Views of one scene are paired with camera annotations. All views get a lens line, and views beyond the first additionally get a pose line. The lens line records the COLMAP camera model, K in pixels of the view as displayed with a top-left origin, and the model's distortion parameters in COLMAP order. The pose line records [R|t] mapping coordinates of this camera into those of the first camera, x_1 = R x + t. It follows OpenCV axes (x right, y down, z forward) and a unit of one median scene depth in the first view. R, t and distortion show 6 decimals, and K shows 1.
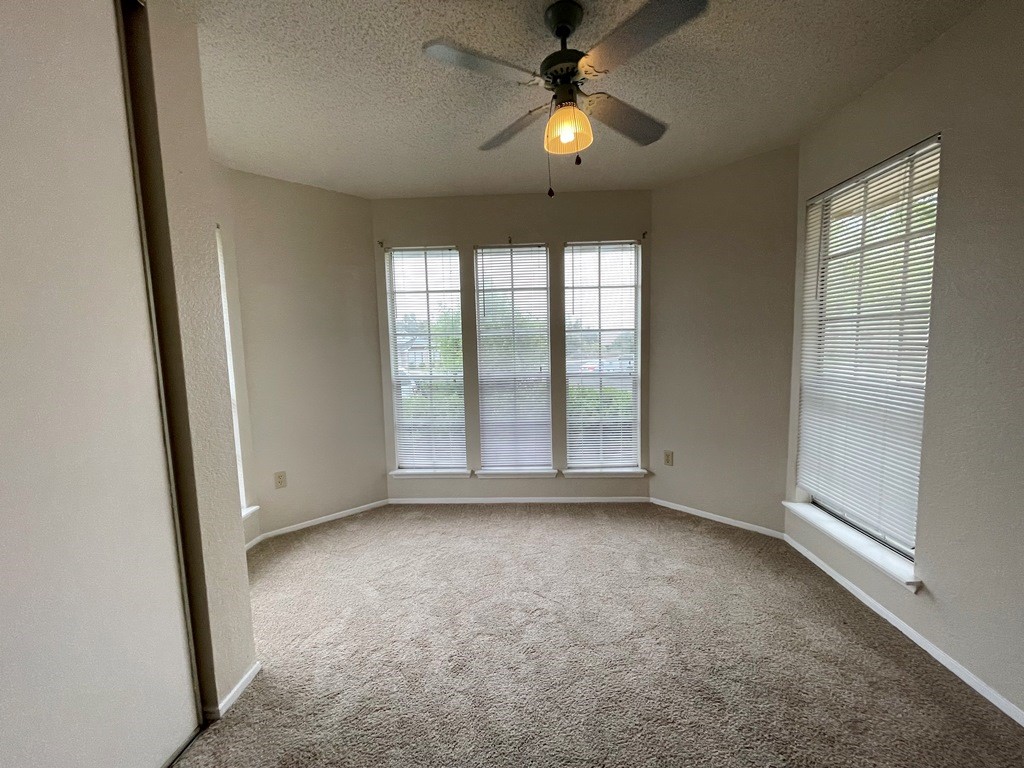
lens RADIAL K [[414.6, 0, 517.6], [0, 414.6, 383.6], [0, 0, 1]] dist [-0.004227, 0.001465]
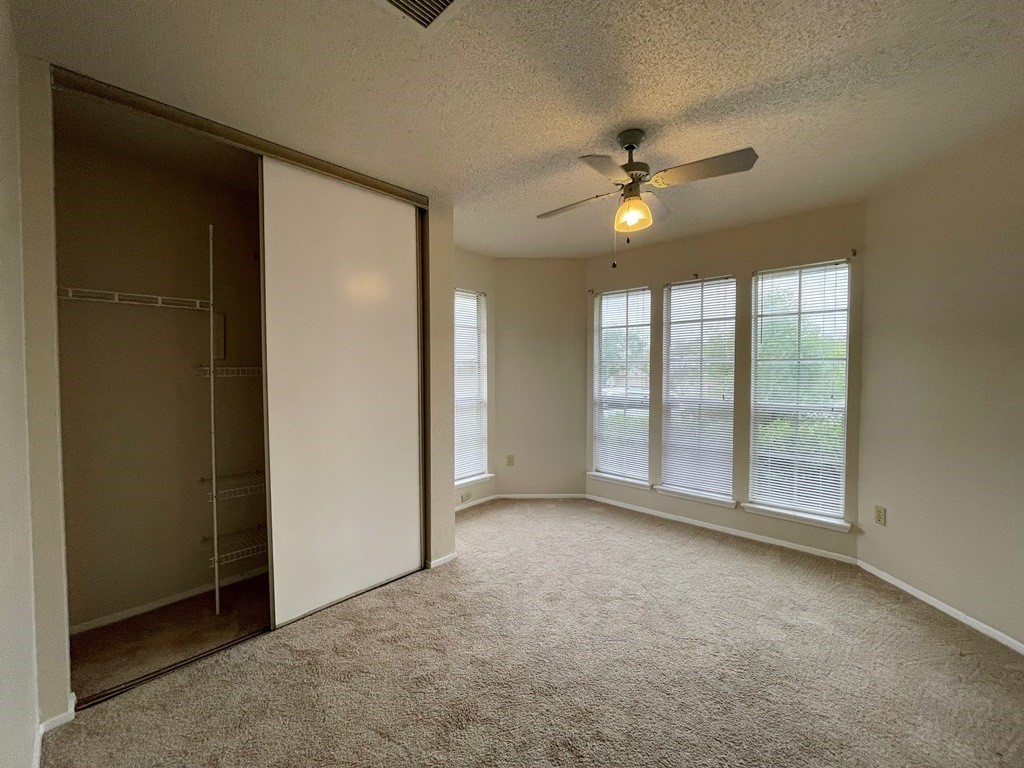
lens RADIAL K [[414.6, 0, 517.2], [0, 414.6, 386.2], [0, 0, 1]] dist [-0.004227, 0.001465]
pose [[0.765115, 0.049613, -0.641980, 0.317202], [-0.081023, 0.996520, -0.019551, -0.001758], [0.638776, 0.066974, 0.766472, -0.101627]]
